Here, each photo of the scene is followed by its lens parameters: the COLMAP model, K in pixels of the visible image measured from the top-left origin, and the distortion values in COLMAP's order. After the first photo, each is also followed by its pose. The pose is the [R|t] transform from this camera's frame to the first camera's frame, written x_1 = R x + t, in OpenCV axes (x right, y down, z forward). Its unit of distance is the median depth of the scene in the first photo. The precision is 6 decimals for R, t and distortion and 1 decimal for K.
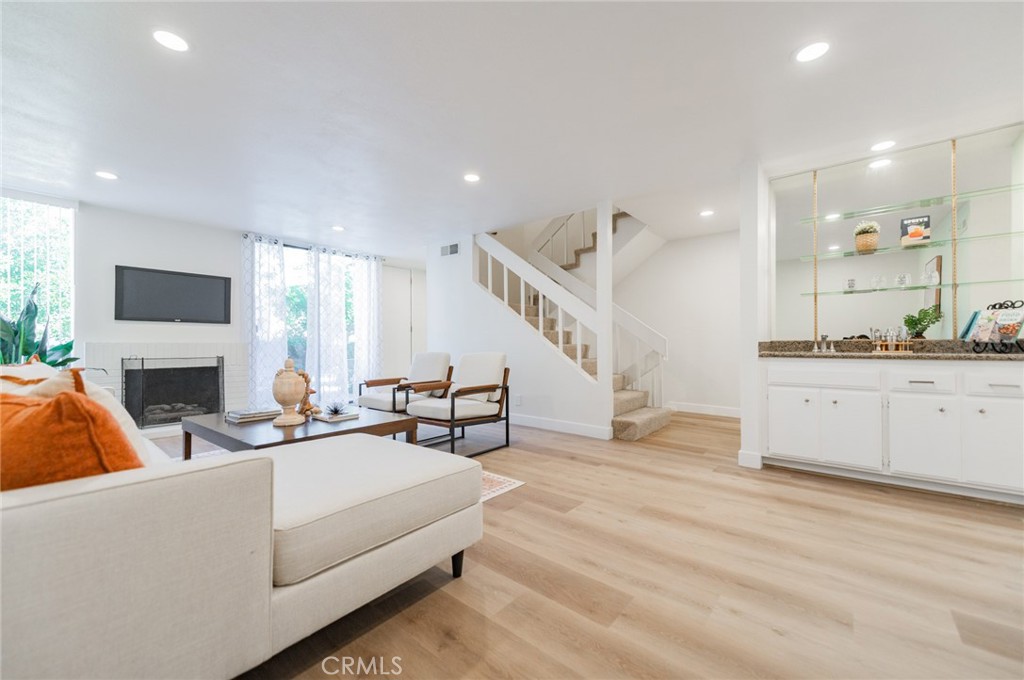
lens RADIAL K [[402.9, 0, 521.4], [0, 402.9, 344.4], [0, 0, 1]] dist [0.012424, -0.002757]
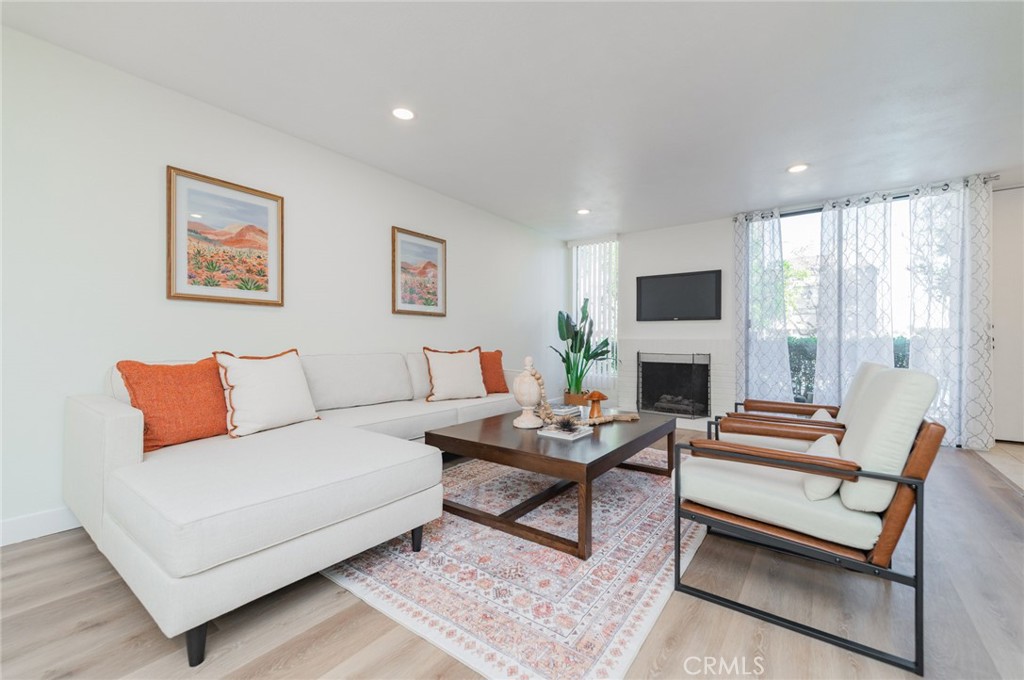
lens RADIAL K [[418.9, 0, 514.0], [0, 418.9, 341.7], [0, 0, 1]] dist [-0.000855, -0.000195]
pose [[0.034952, 0.014483, -0.999284, 0.244764], [-0.004160, 0.999888, 0.014346, -0.013125], [0.999380, 0.003656, 0.035009, 0.541361]]
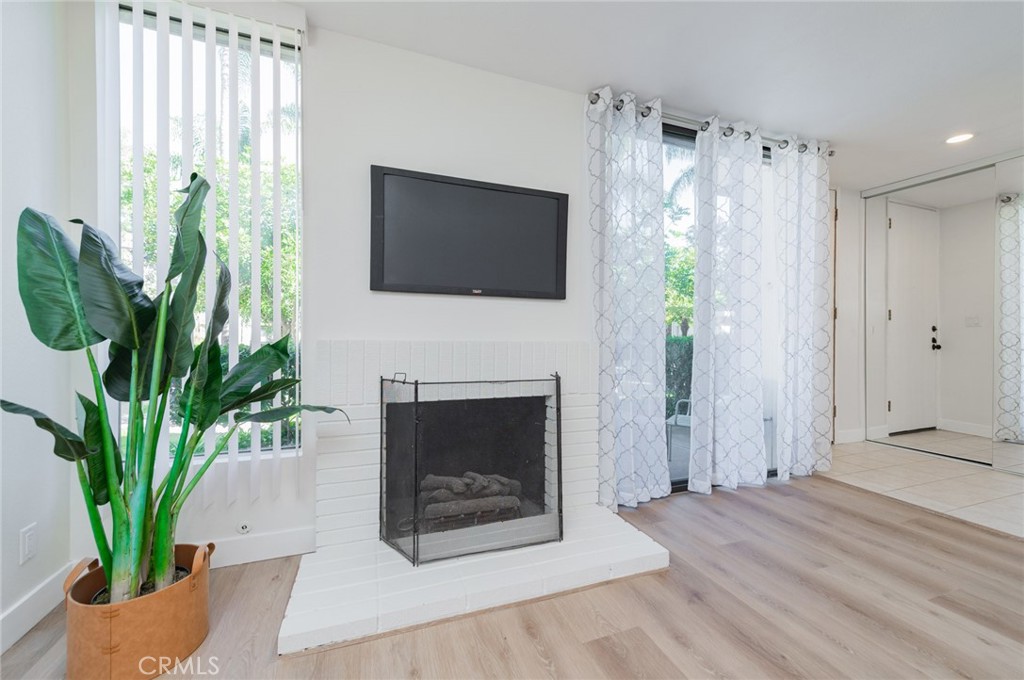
lens RADIAL K [[402.9, 0, 525.9], [0, 402.9, 341.5], [0, 0, 1]] dist [0.012424, -0.002757]
pose [[0.870865, 0.003473, -0.491510, -0.589272], [-0.004354, 0.999990, -0.000649, -0.004532], [0.491503, 0.002705, 0.870872, 0.649706]]
